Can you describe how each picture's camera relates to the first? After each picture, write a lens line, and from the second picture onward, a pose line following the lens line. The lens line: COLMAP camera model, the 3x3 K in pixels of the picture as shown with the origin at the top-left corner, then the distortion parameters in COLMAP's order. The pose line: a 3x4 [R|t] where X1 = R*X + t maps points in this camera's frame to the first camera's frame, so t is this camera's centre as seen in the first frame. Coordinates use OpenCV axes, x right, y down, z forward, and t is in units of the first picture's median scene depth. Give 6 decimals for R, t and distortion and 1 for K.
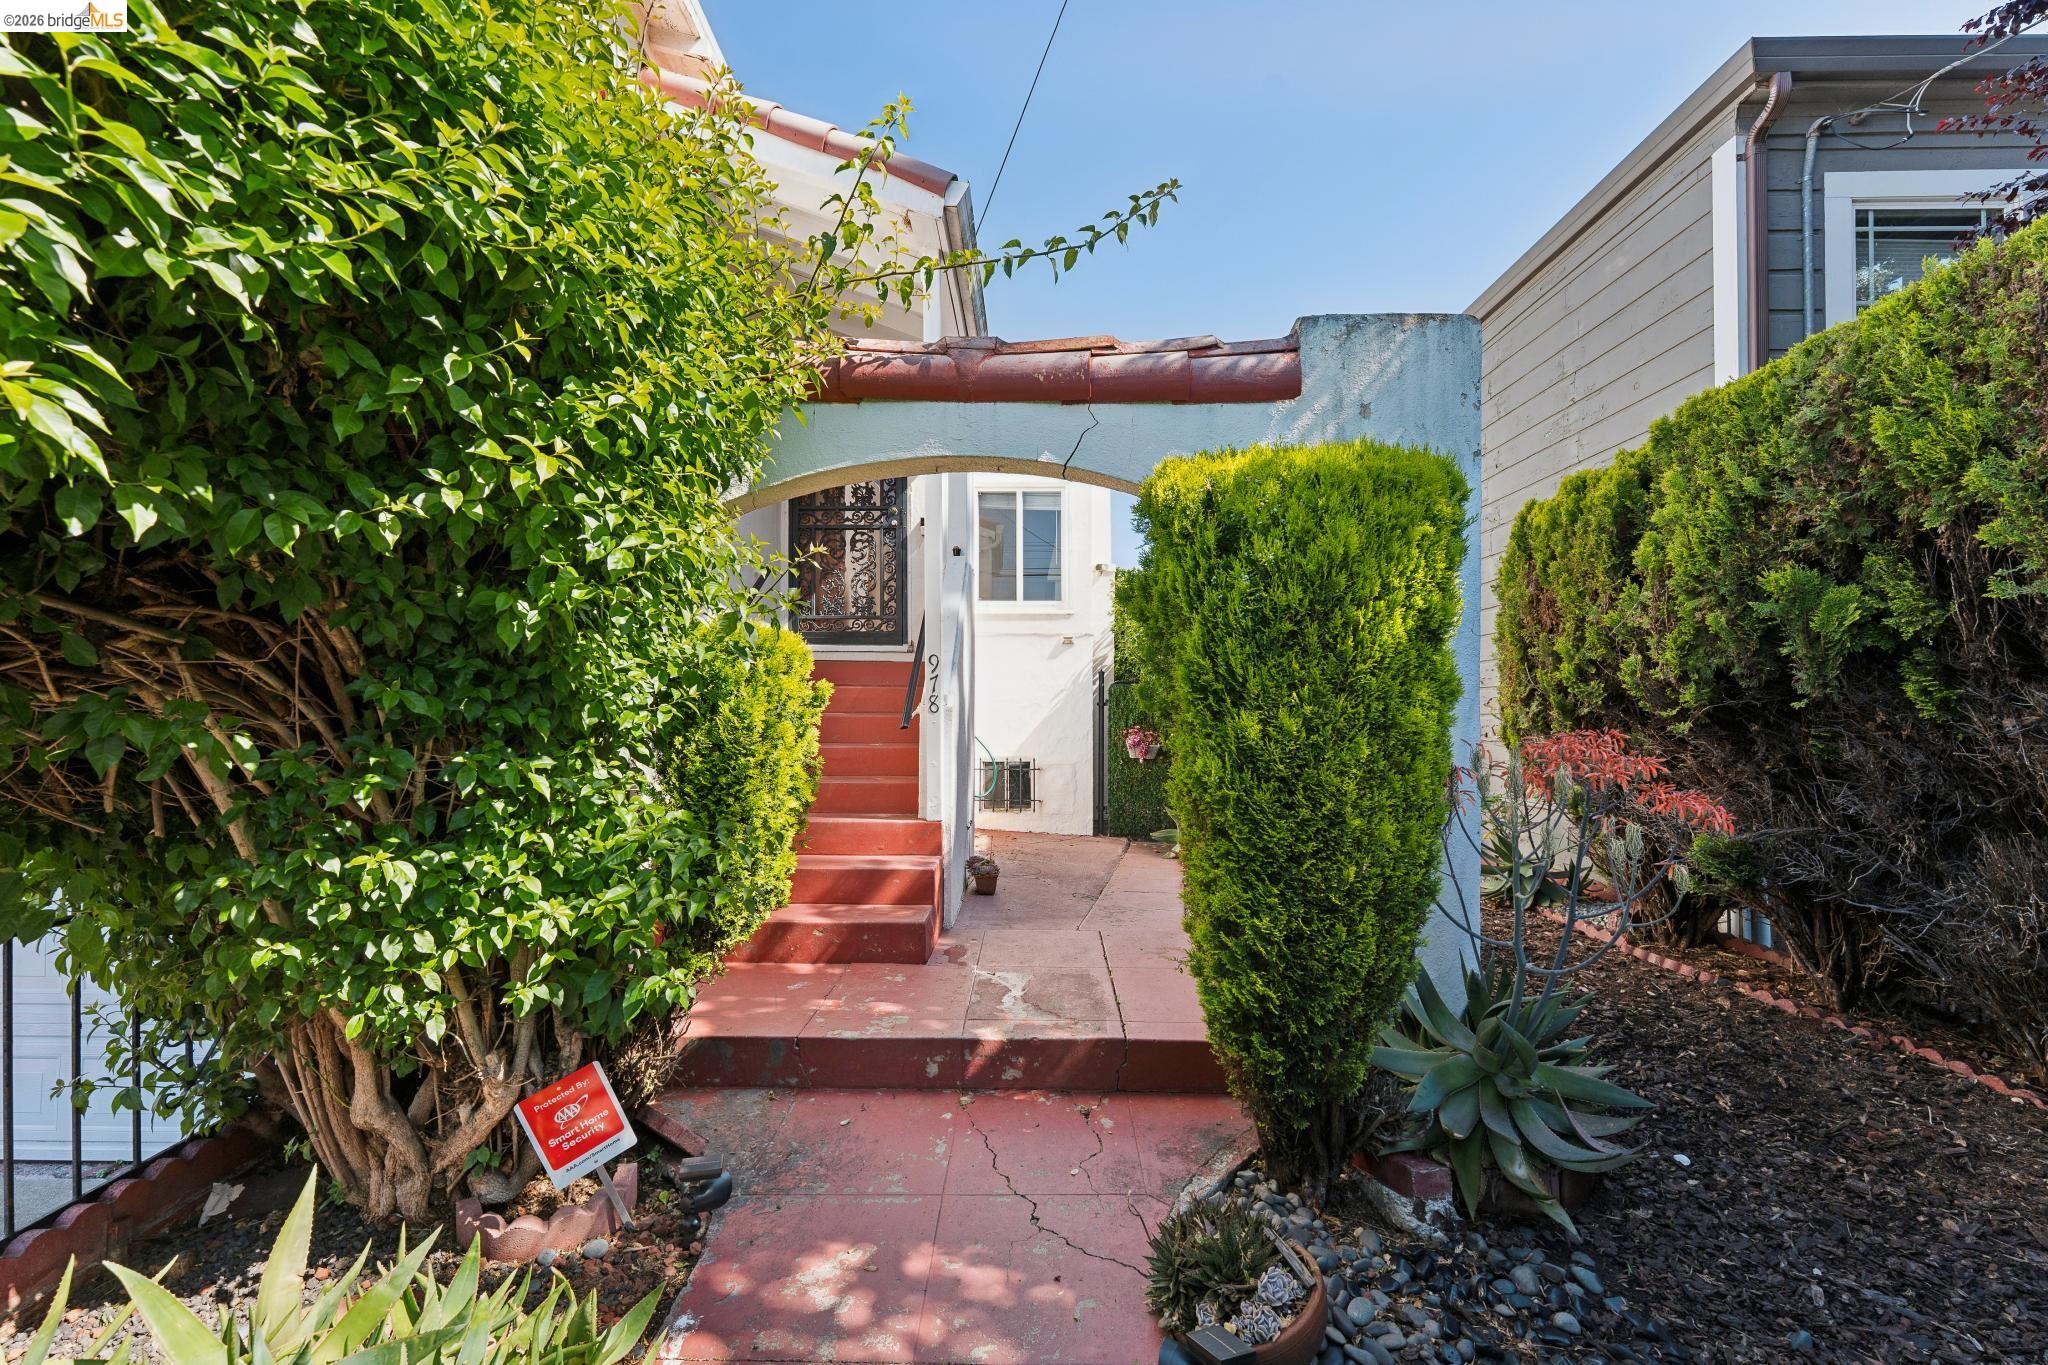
lens RADIAL K [[812.7, 0, 1017.3], [0, 812.7, 688.5], [0, 0, 1]] dist [-0.000322, -0.000783]
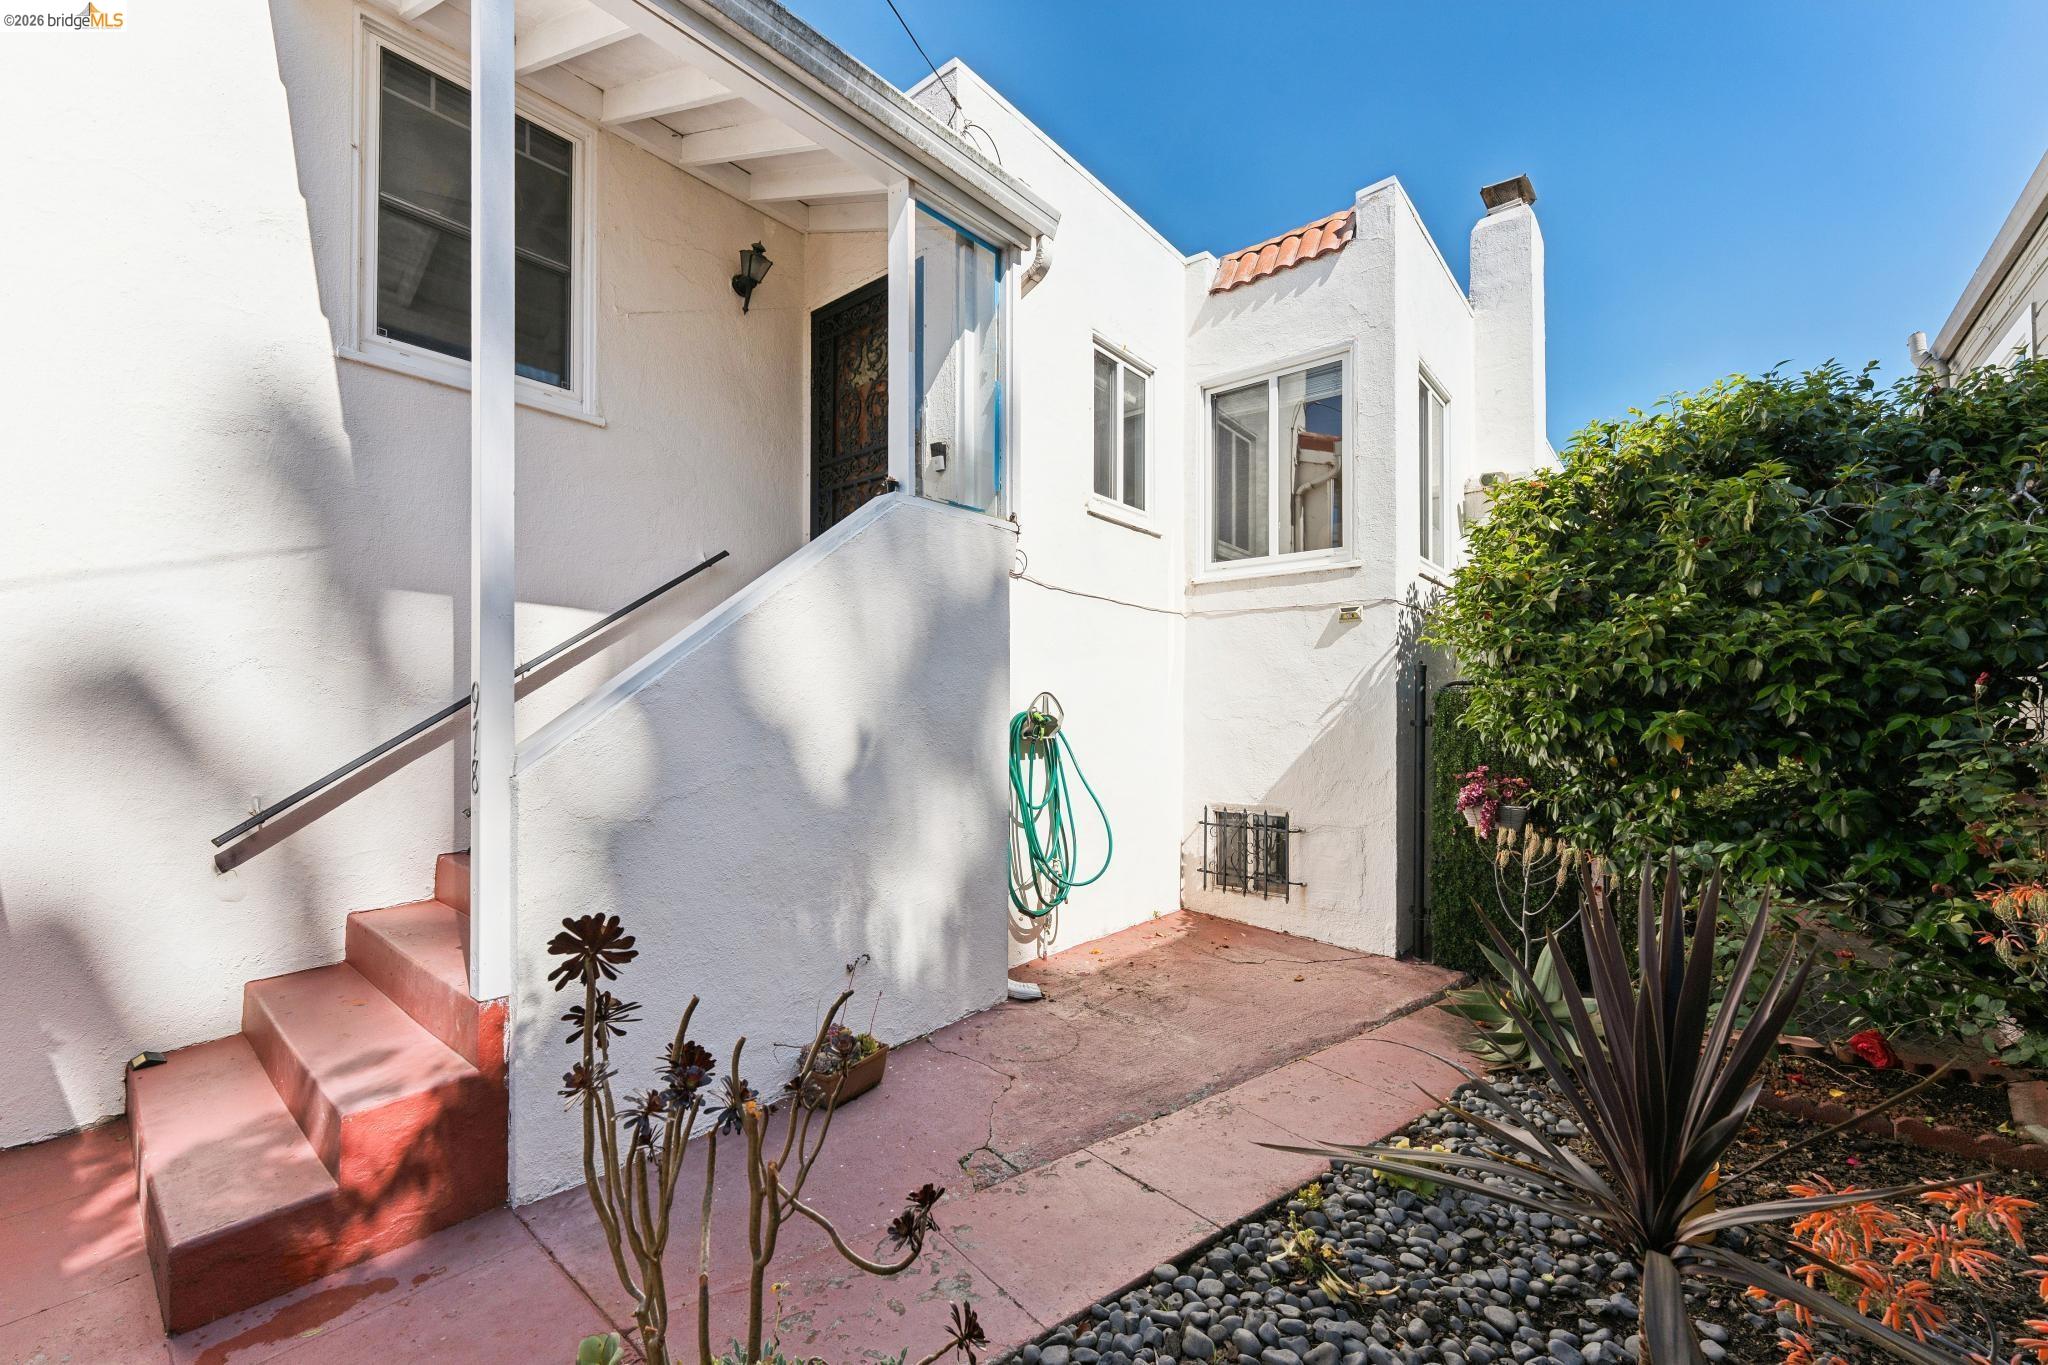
lens RADIAL K [[824.3, 0, 1030.2], [0, 824.3, 691.2], [0, 0, 1]] dist [-0.000141, 0.000000]
pose [[0.774175, -0.013533, -0.632827, 0.347219], [0.026432, 0.999591, 0.010959, -0.022200], [0.632419, -0.025211, 0.774216, 0.534546]]
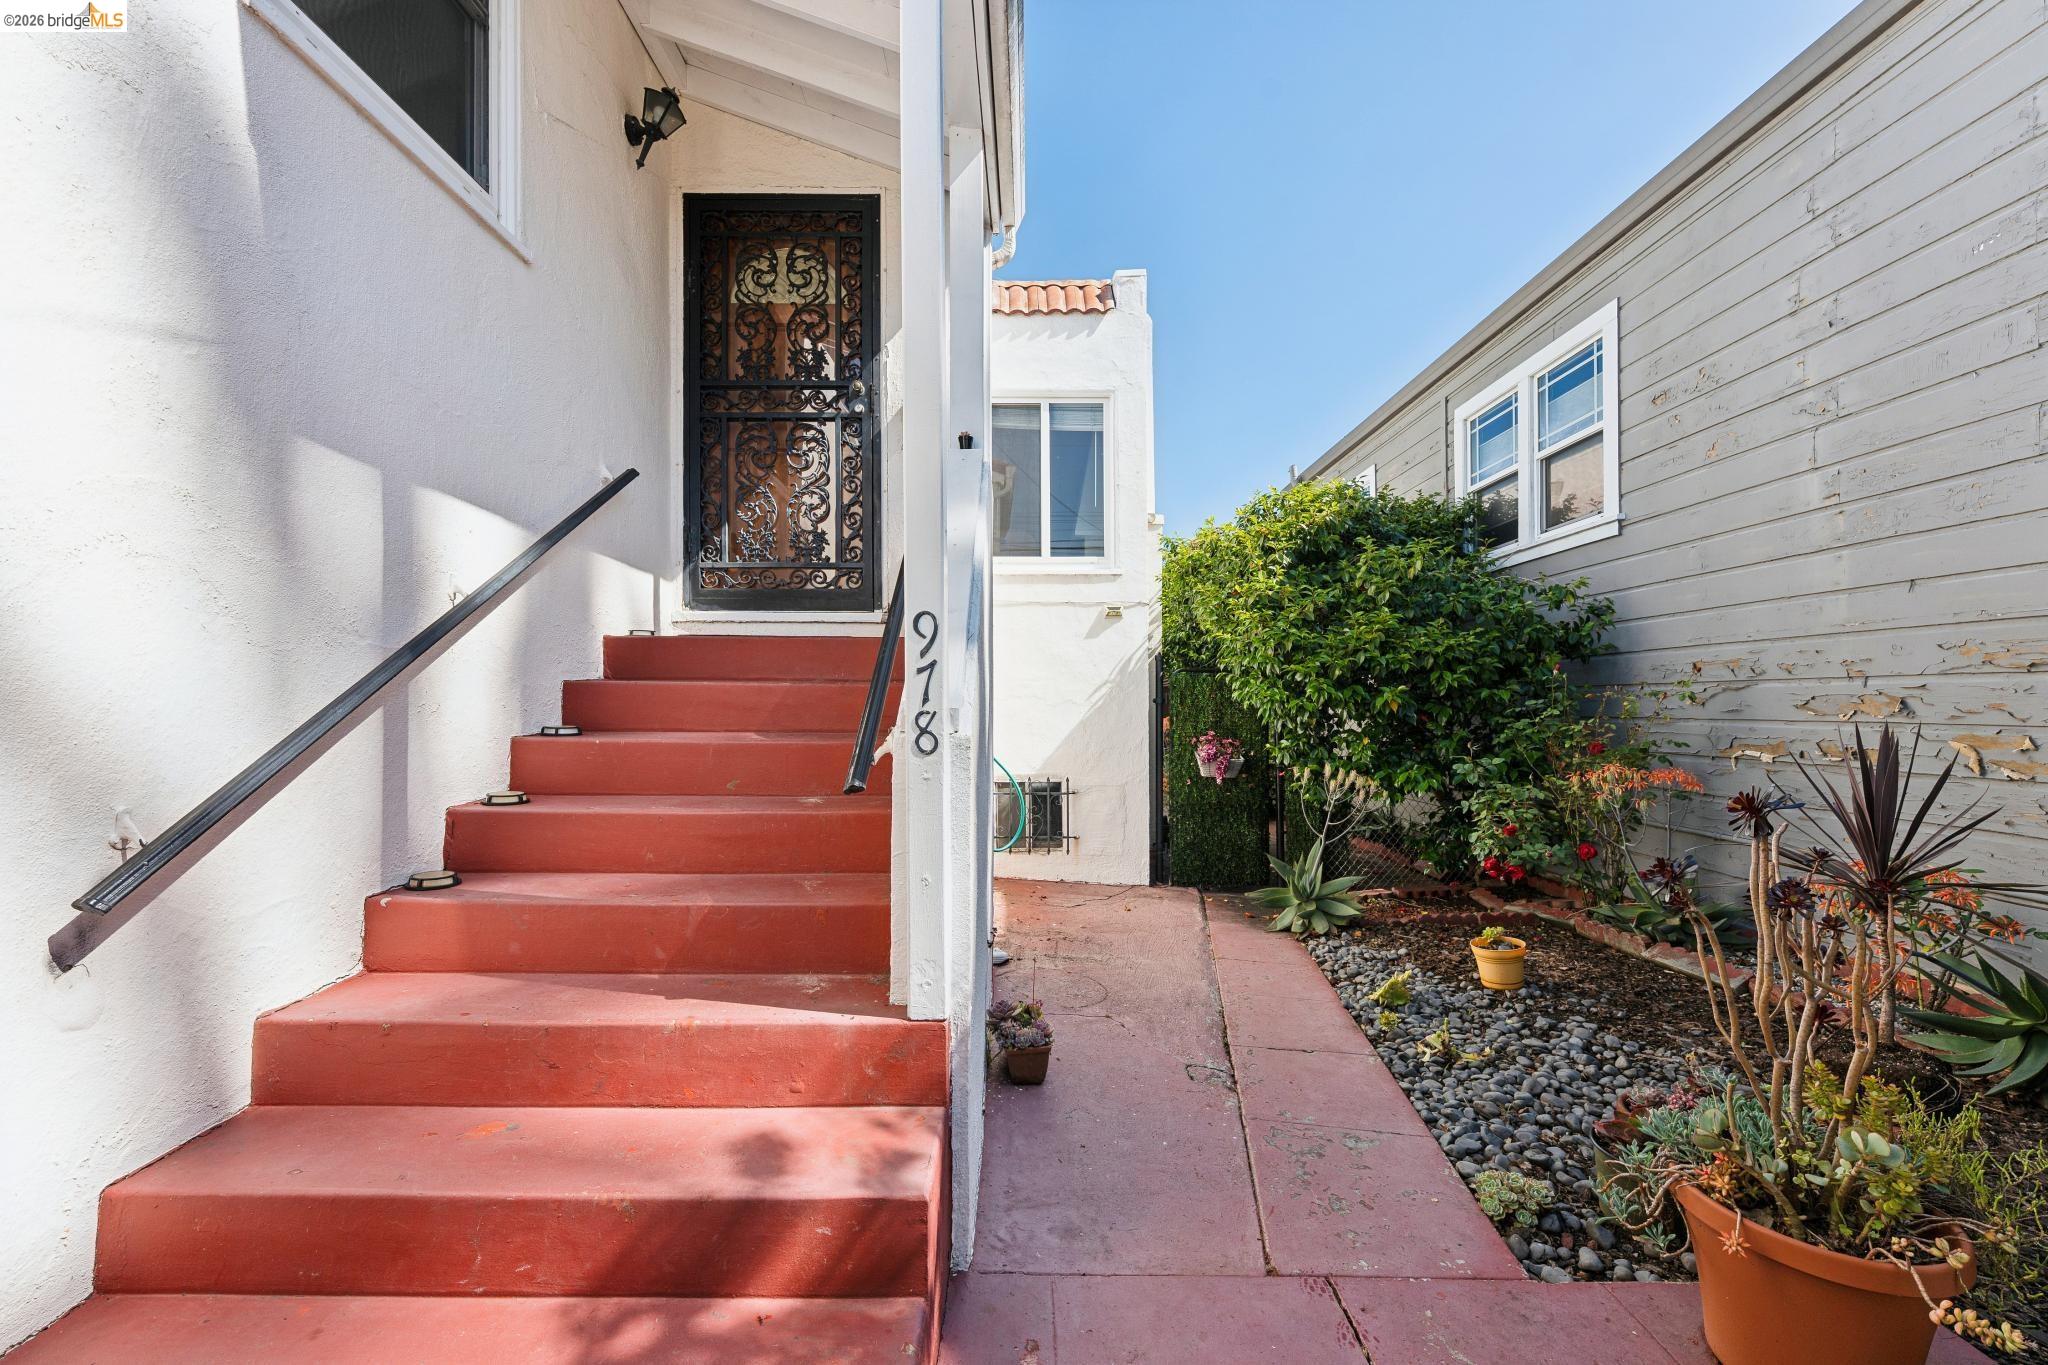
lens RADIAL K [[812.7, 0, 1017.3], [0, 812.7, 688.5], [0, 0, 1]] dist [-0.000322, -0.000783]
pose [[0.999956, -0.001546, 0.009271, -0.039414], [0.001371, 0.999821, 0.018874, -0.007542], [-0.009298, -0.018860, 0.999779, 0.384982]]
